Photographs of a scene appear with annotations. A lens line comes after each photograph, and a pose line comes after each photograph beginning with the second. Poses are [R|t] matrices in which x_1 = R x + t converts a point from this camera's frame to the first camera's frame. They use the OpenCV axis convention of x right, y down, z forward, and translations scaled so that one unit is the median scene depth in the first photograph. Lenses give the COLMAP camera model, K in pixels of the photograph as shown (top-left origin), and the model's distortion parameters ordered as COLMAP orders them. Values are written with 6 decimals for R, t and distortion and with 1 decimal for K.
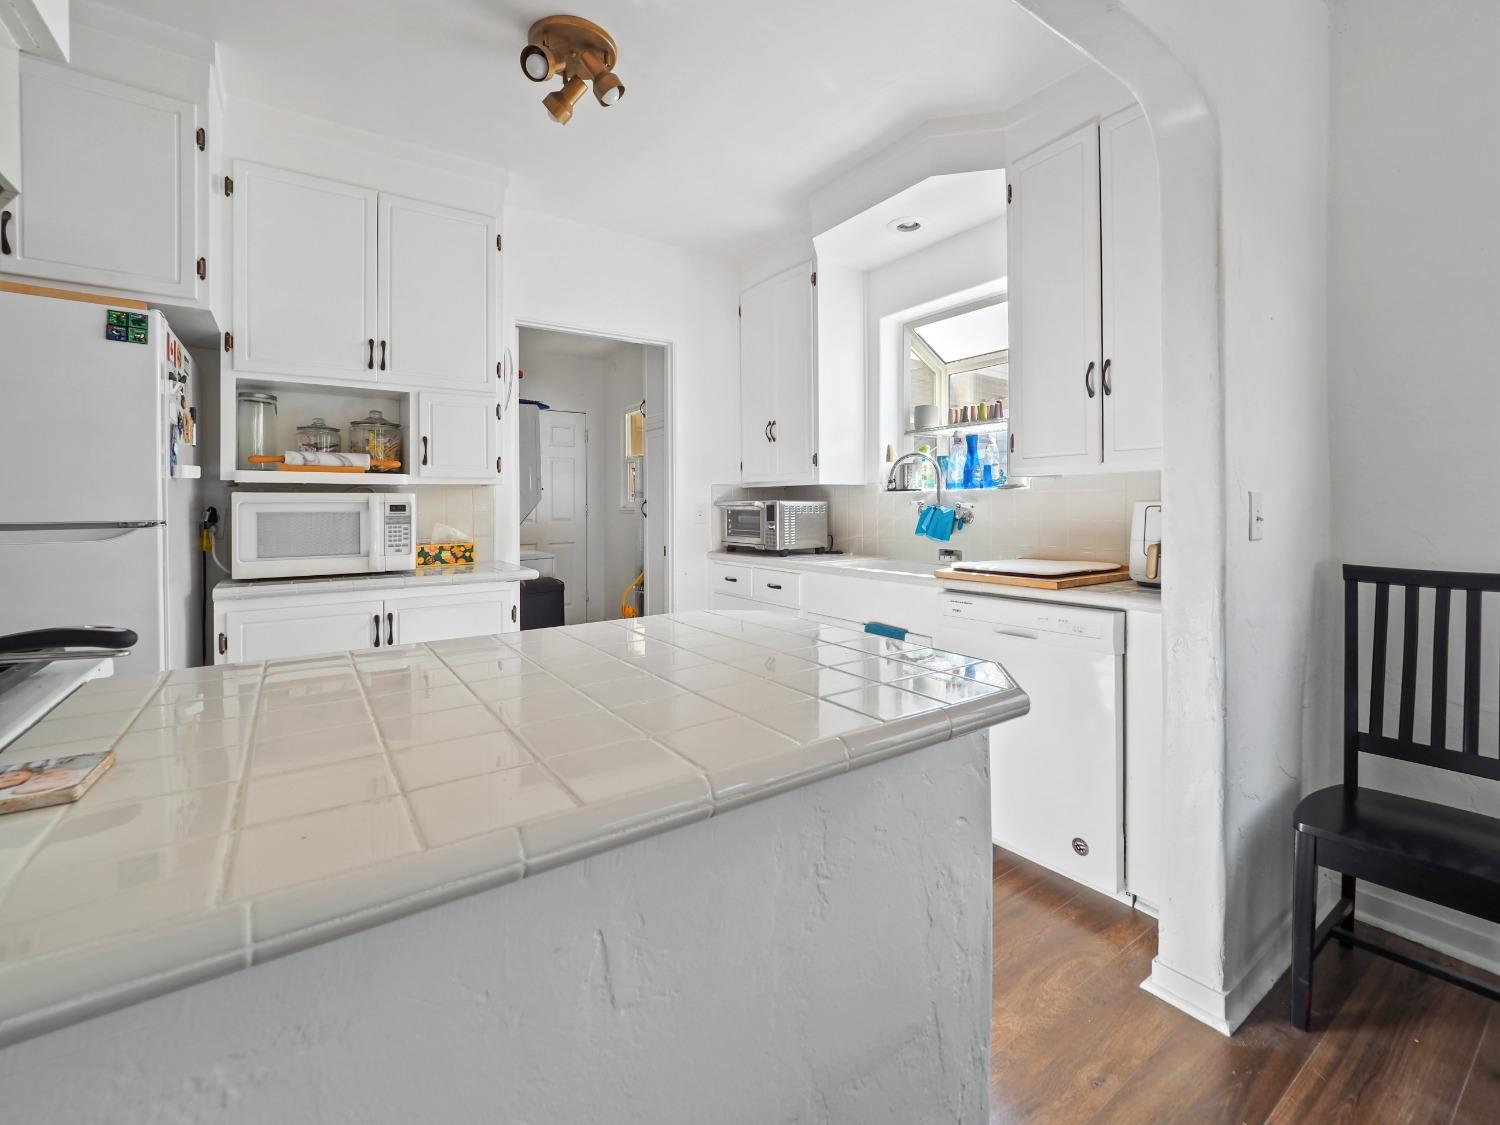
lens RADIAL K [[664.3, 0, 779.4], [0, 664.3, 507.1], [0, 0, 1]] dist [0.000816, 0.000466]
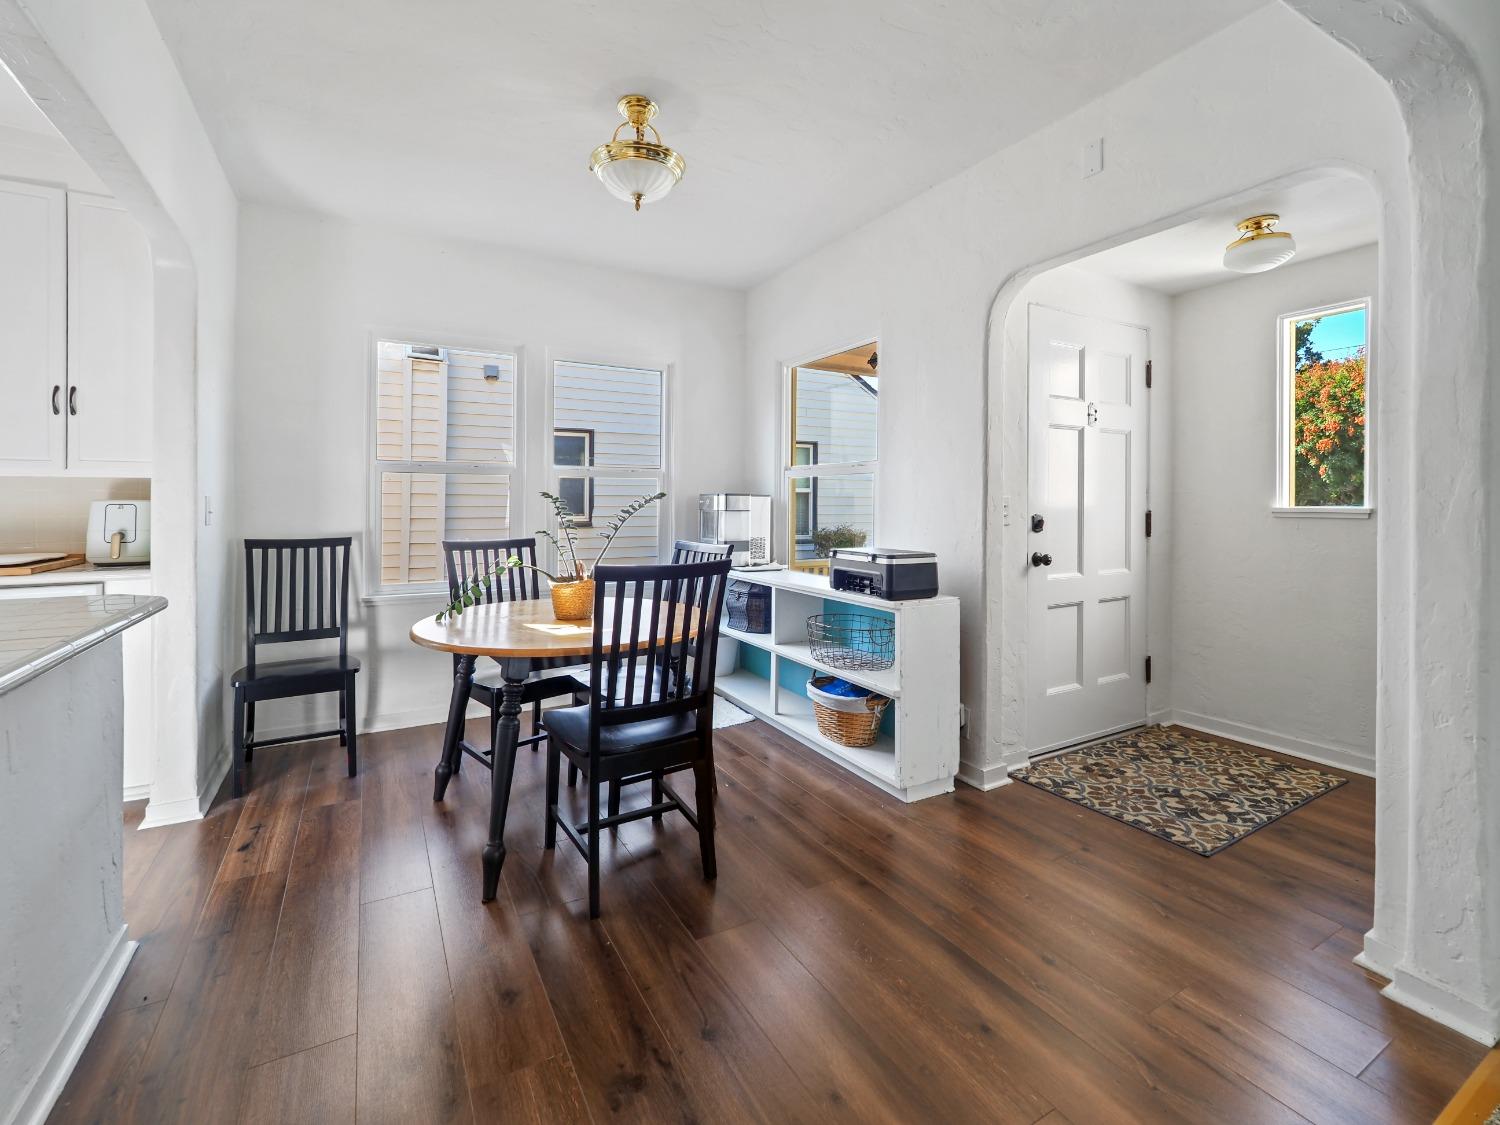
lens RADIAL K [[680.9, 0, 748.5], [0, 680.9, 506.3], [0, 0, 1]] dist [-0.034556, -0.000052]
pose [[0.119090, 0.003224, 0.992878, -0.722826], [0.000211, 0.999995, -0.003272, 0.007965], [-0.992883, 0.000599, 0.119088, -0.503490]]
